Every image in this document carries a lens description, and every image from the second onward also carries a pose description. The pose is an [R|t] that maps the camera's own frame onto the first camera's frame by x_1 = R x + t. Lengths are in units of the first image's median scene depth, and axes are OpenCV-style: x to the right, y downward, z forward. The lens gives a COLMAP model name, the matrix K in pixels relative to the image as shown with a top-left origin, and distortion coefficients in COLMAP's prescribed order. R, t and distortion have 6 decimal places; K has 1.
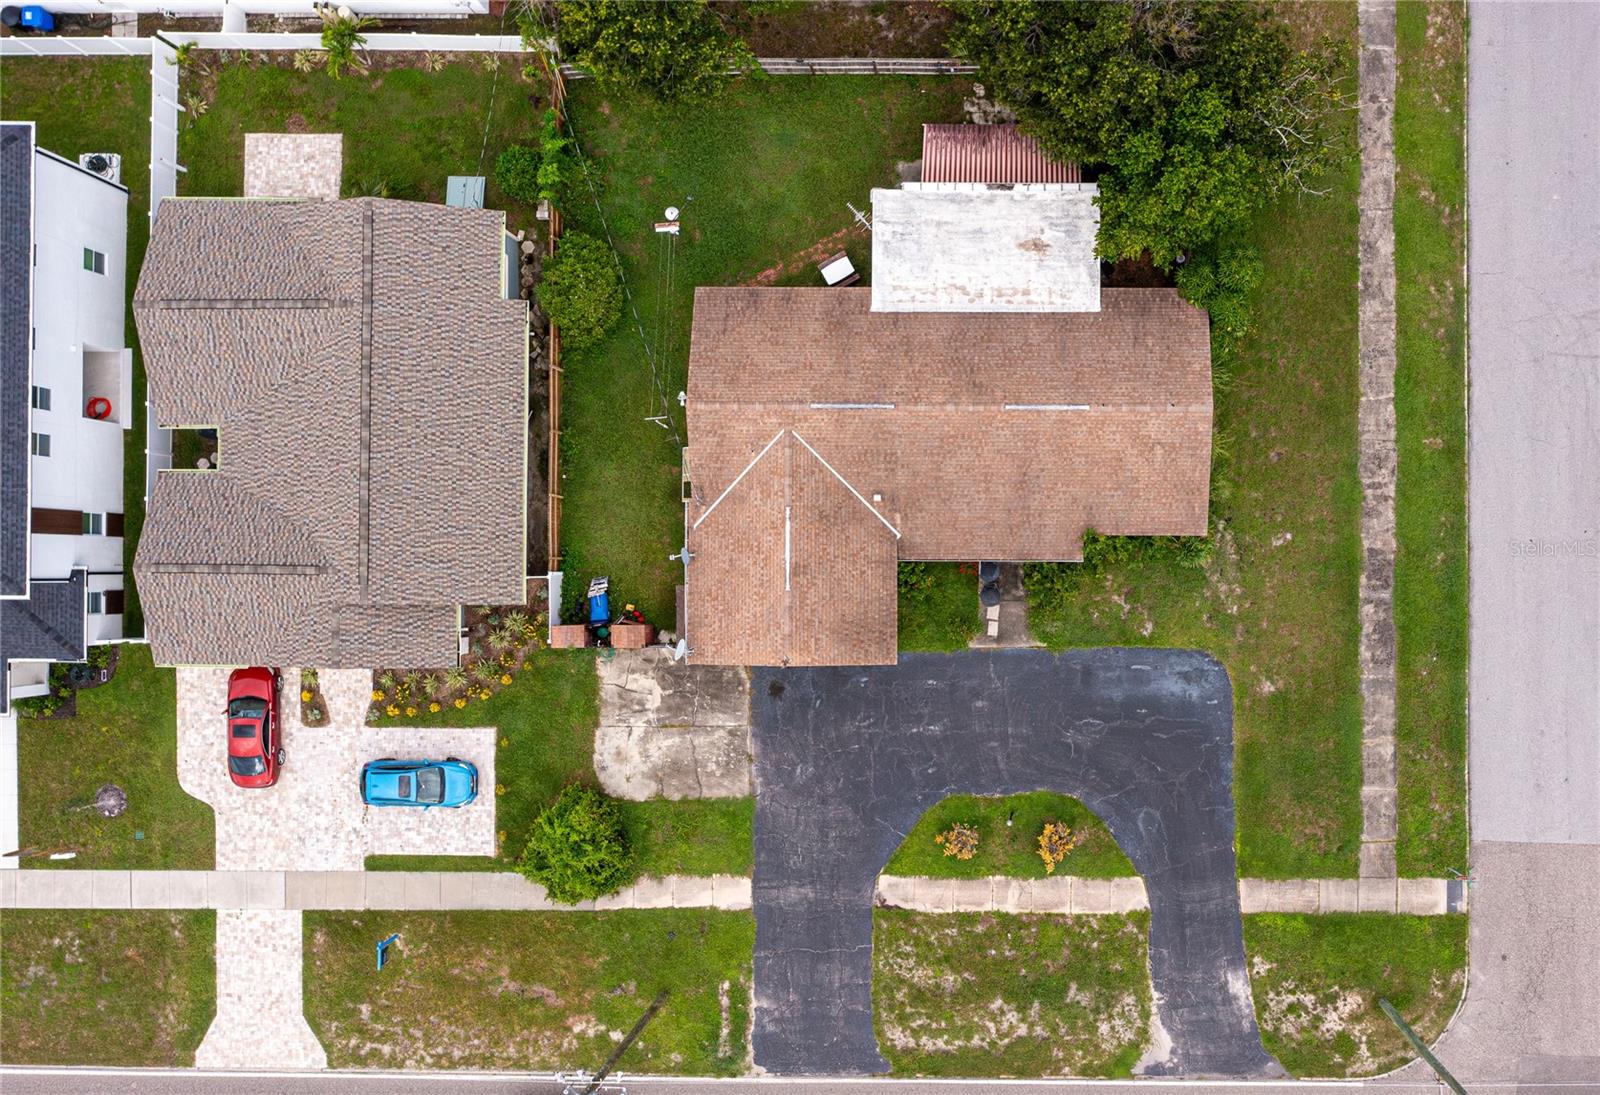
lens RADIAL K [[1531.6, 0, 1000.5], [0, 1531.6, 555.3], [0, 0, 1]] dist [-0.013026, -0.004048]
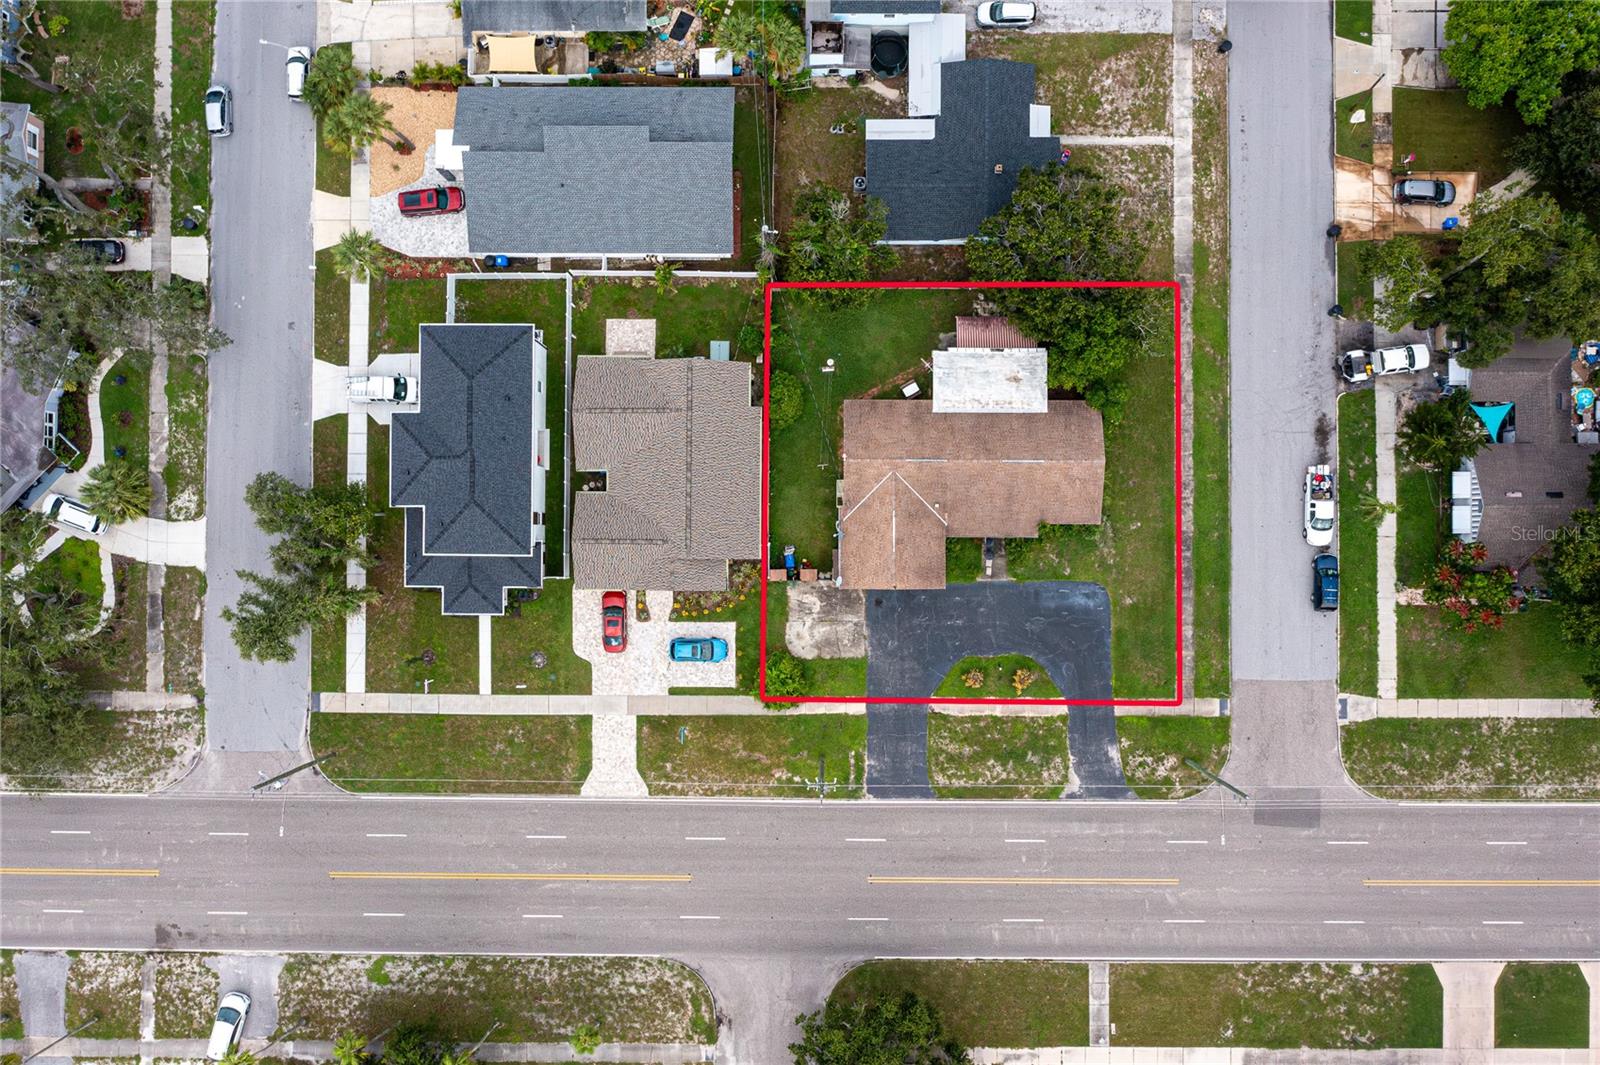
lens RADIAL K [[1267.2, 0, 810.1], [0, 1267.2, 525.6], [0, 0, 1]] dist [-0.022199, 0.012672]
pose [[0.999996, -0.000819, -0.002780, -0.229961], [0.000817, 0.999999, -0.000827, -0.009652], [0.002780, 0.000825, 0.999996, -0.627057]]
